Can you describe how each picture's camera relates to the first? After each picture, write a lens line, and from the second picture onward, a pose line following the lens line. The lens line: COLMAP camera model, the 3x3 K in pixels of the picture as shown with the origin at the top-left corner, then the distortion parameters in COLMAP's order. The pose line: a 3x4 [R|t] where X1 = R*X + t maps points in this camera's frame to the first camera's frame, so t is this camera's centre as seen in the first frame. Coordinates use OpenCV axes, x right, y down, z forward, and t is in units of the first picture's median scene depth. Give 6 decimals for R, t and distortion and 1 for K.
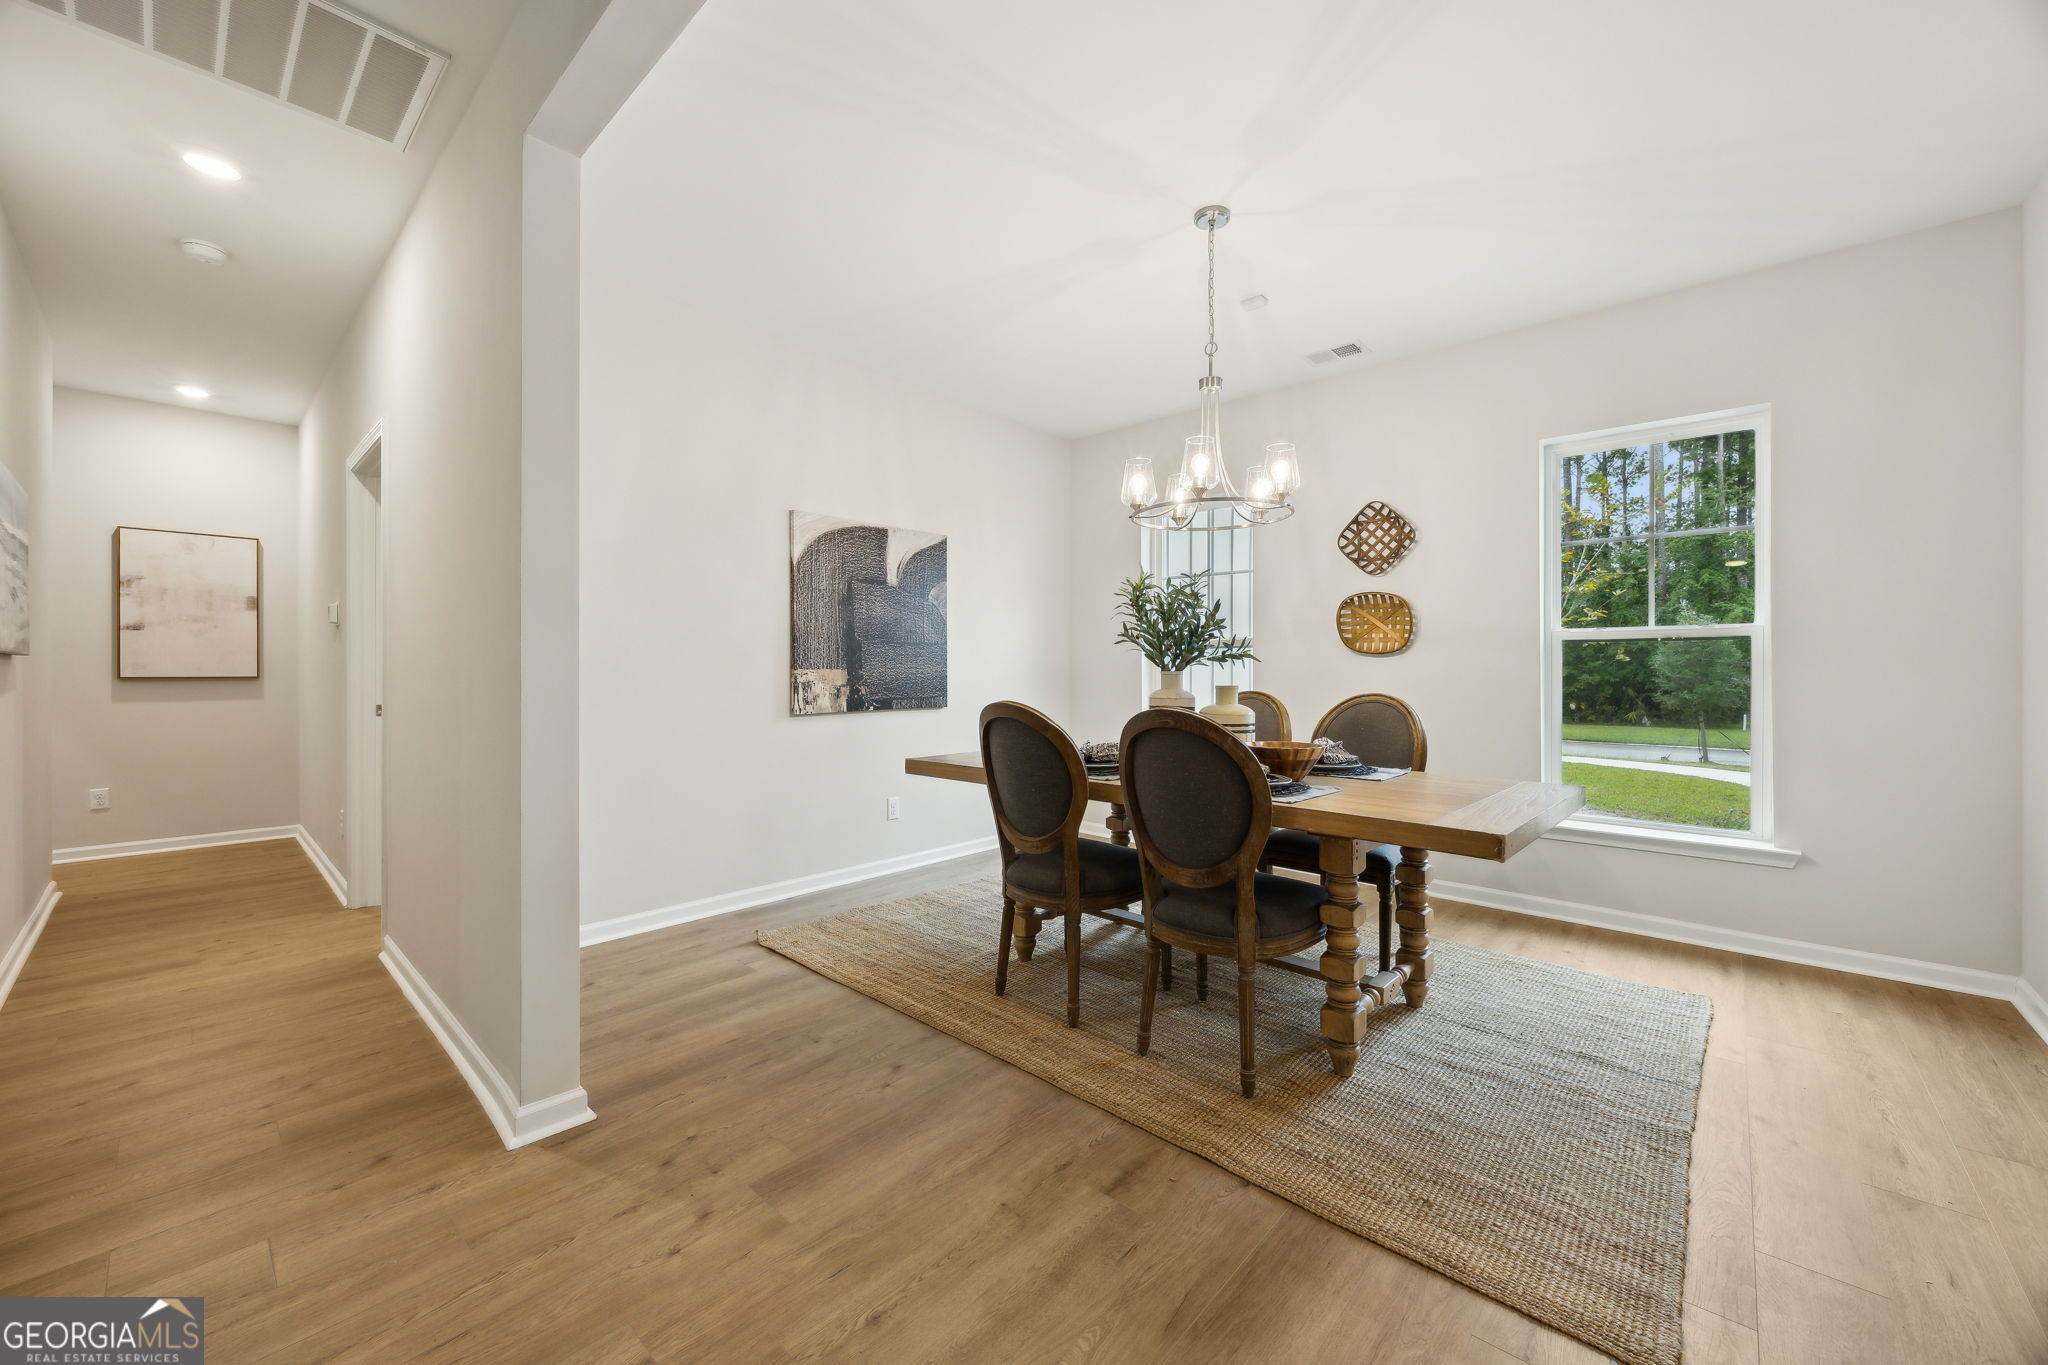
lens RADIAL K [[784.1, 0, 1028.8], [0, 784.1, 672.9], [0, 0, 1]] dist [0.000206, -0.000205]
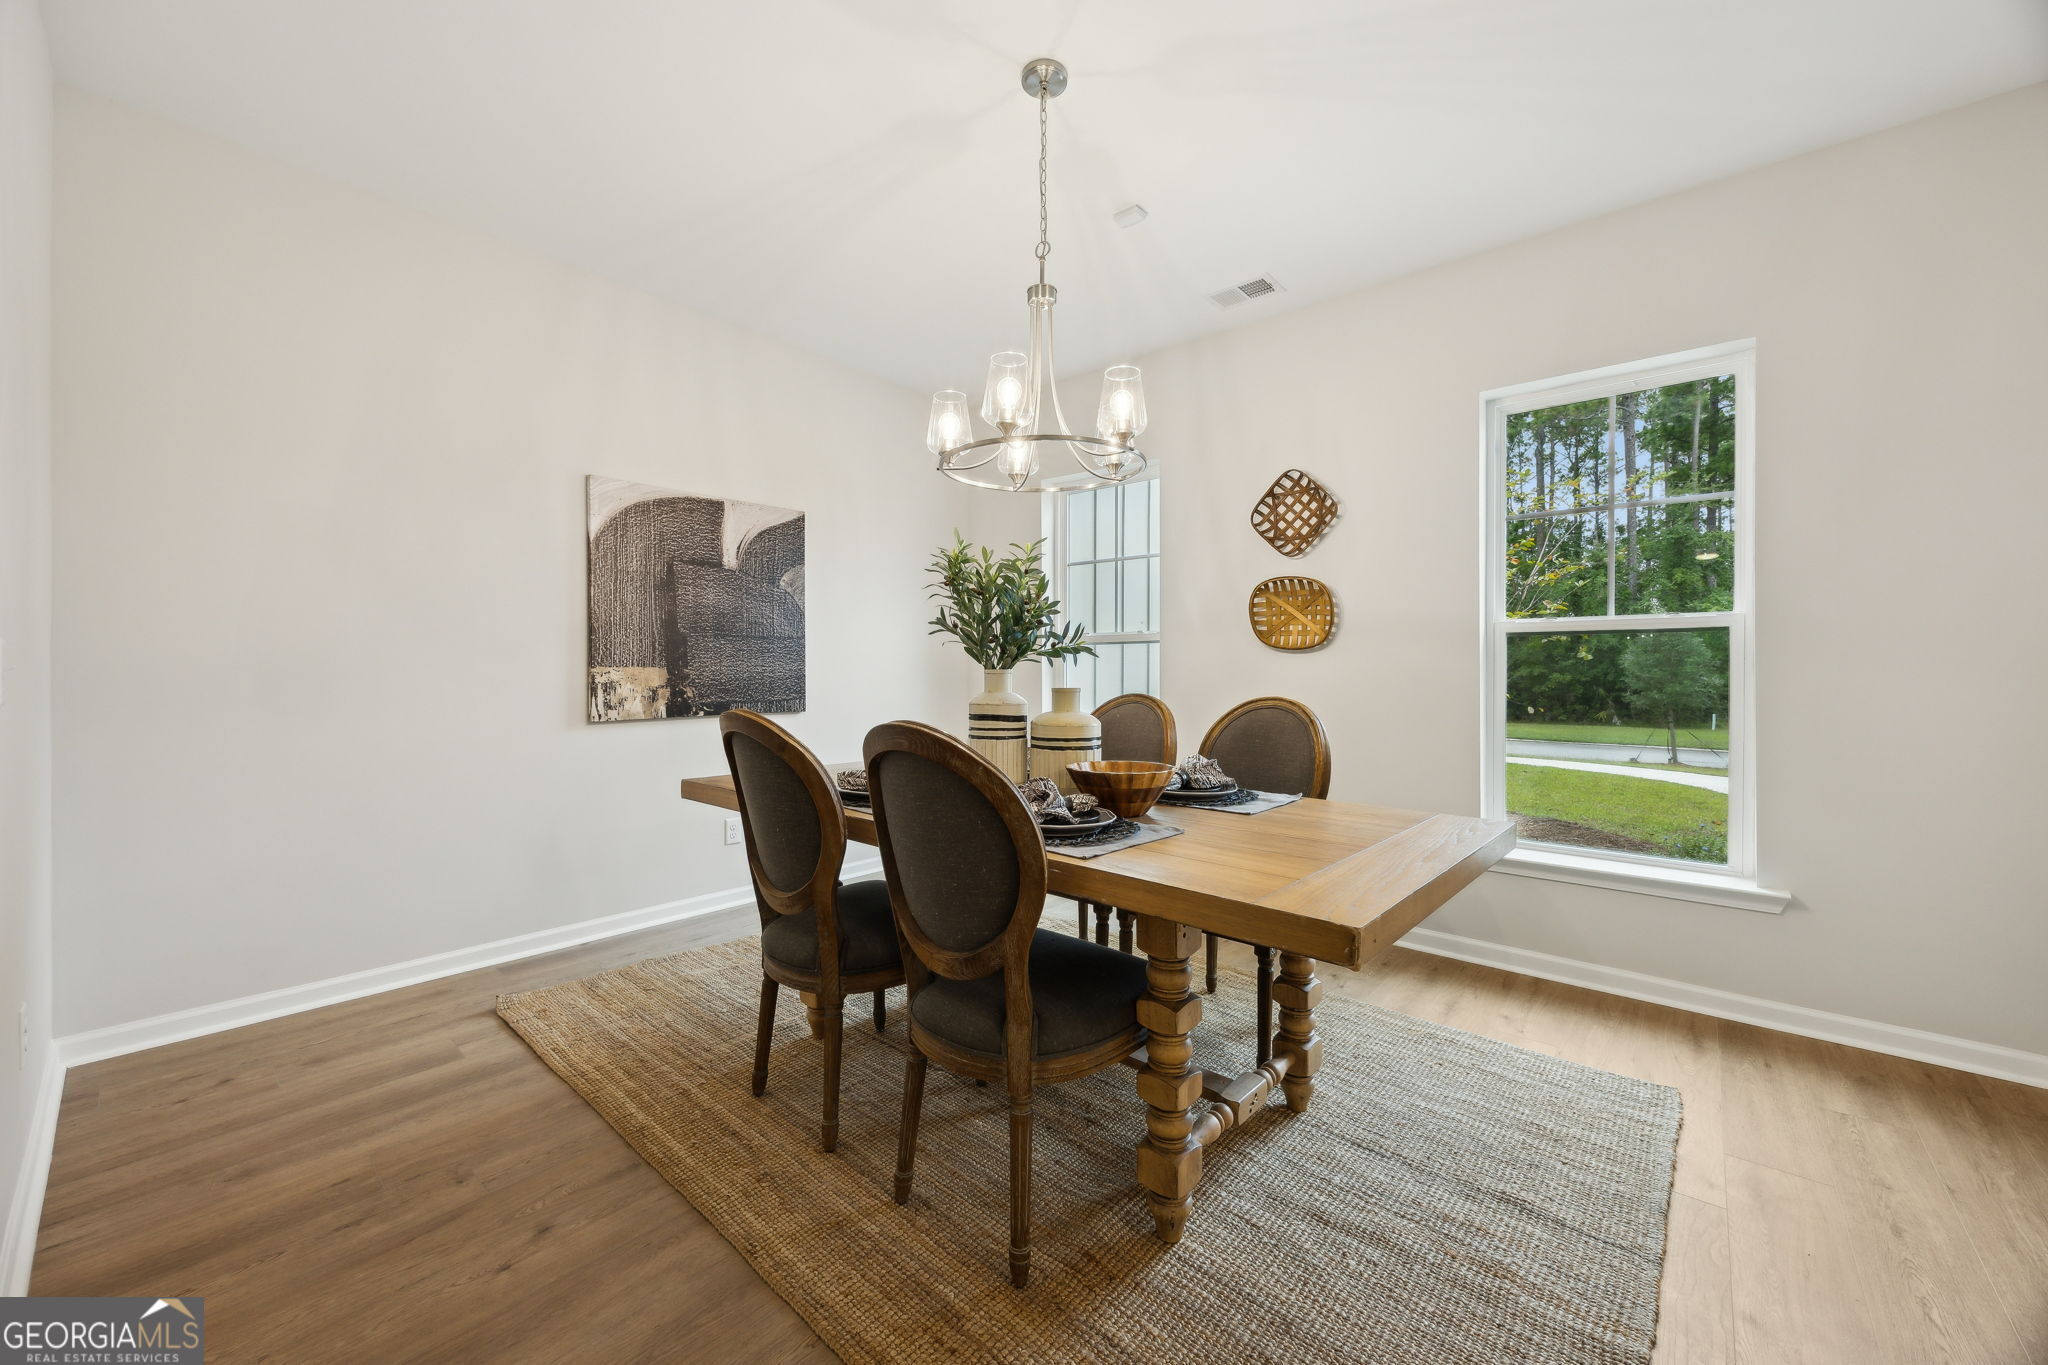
lens RADIAL K [[779.9, 0, 1026.6], [0, 779.9, 675.3], [0, 0, 1]] dist [-0.000163, -0.000001]
pose [[0.999834, 0.000341, 0.018239, 0.176026], [-0.000416, 0.999991, 0.004113, 0.000532], [-0.018237, -0.004120, 0.999825, 0.203332]]
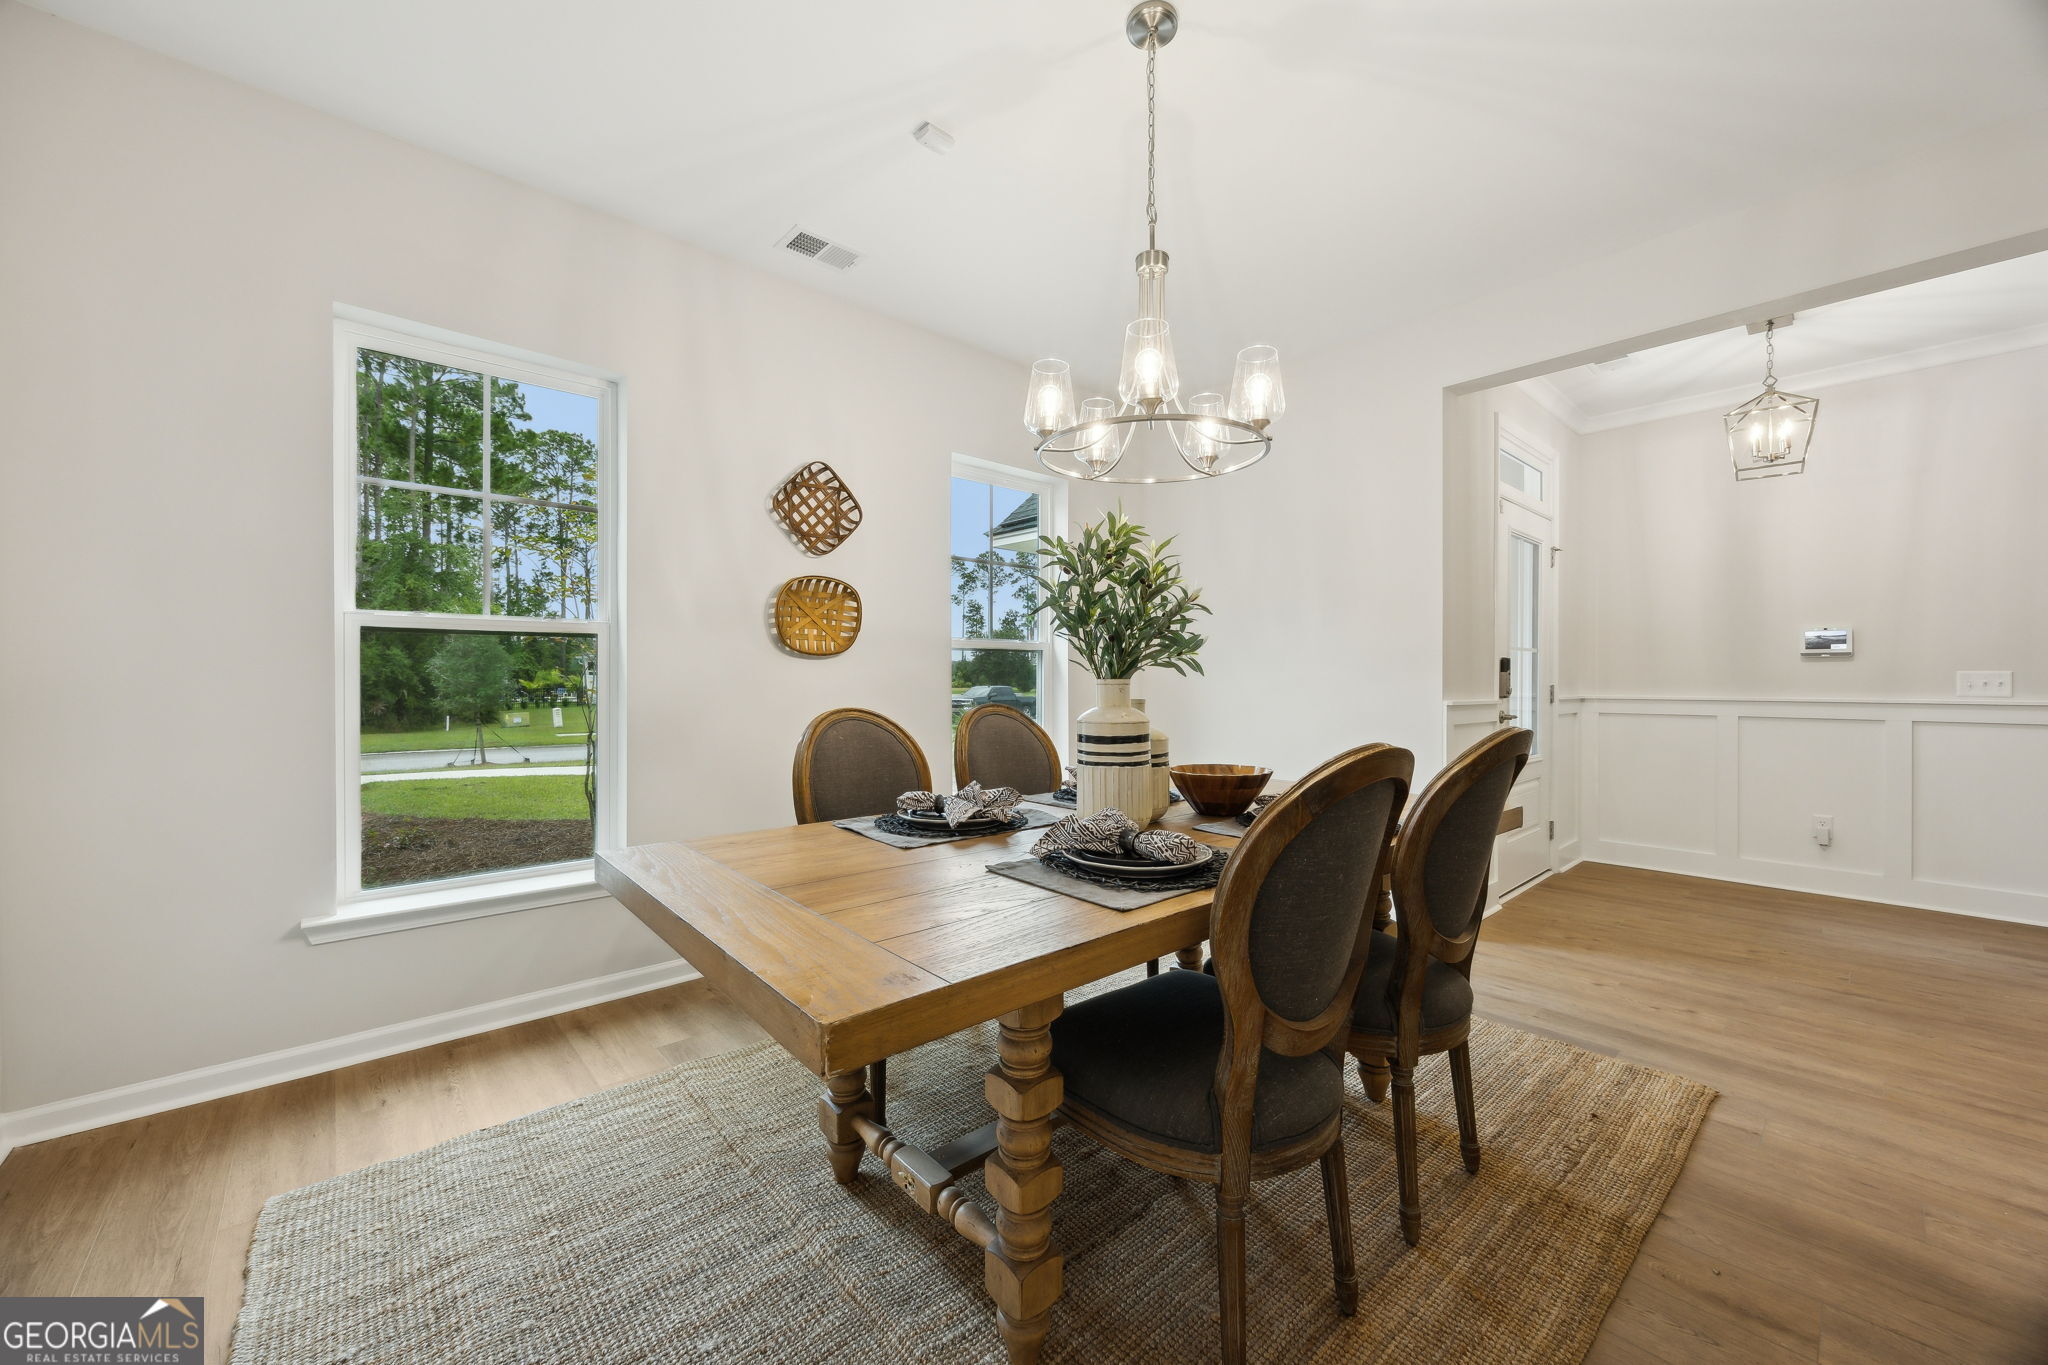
lens RADIAL K [[779.9, 0, 1026.6], [0, 779.9, 675.3], [0, 0, 1]] dist [-0.000163, -0.000001]
pose [[0.101924, 0.000185, 0.994792, -0.402023], [0.001250, 0.999999, -0.000314, -0.004566], [-0.994791, 0.001275, 0.101924, 0.903940]]
